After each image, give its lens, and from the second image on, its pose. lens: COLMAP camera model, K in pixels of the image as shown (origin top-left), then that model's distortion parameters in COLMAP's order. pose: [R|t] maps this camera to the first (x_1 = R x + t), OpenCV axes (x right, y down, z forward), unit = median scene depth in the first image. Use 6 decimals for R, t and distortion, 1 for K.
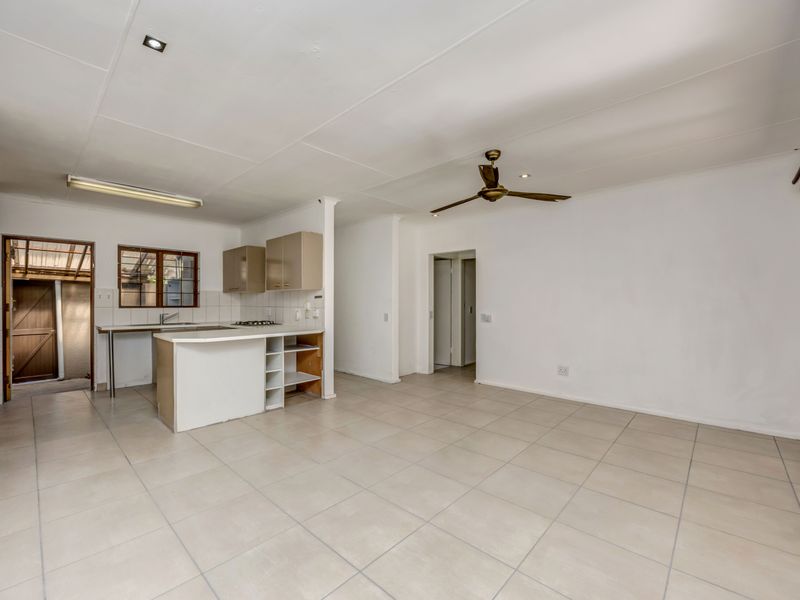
lens RADIAL K [[359.5, 0, 403.7], [0, 359.5, 302.9], [0, 0, 1]] dist [-0.020105, -0.000362]
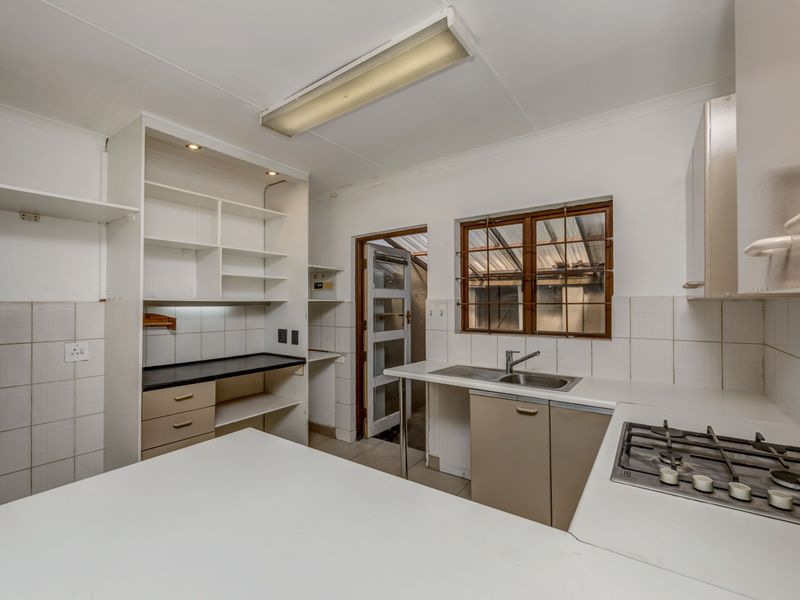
lens RADIAL K [[359.5, 0, 403.7], [0, 359.5, 302.9], [0, 0, 1]] dist [-0.020105, -0.000362]
pose [[0.131521, -0.005149, -0.991300, -0.196437], [0.002964, 0.999984, -0.004801, -0.024055], [0.991309, -0.002307, 0.131535, 0.671885]]
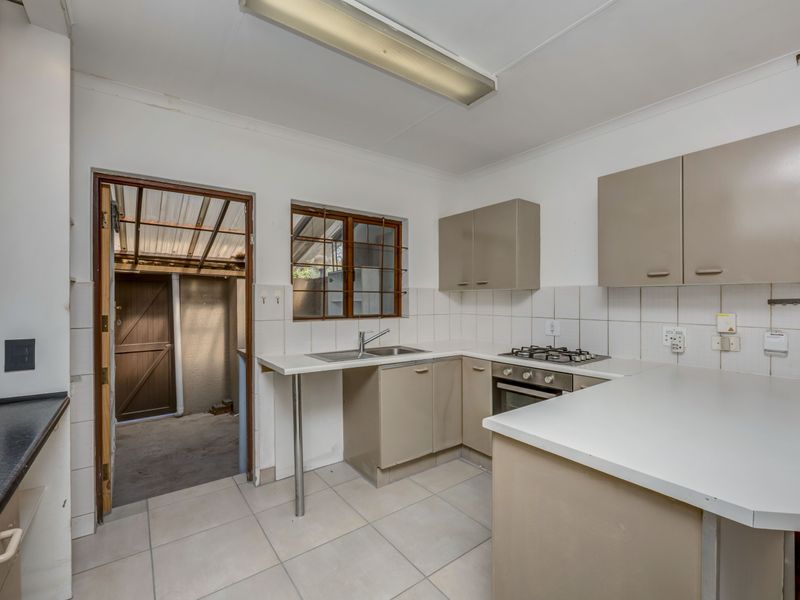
lens RADIAL K [[359.5, 0, 403.7], [0, 359.5, 302.9], [0, 0, 1]] dist [-0.020105, -0.000362]
pose [[0.985184, 0.003275, -0.171471, -0.439415], [-0.002257, 0.999979, 0.006131, -0.013208], [0.171487, -0.005653, 0.985170, 0.403952]]
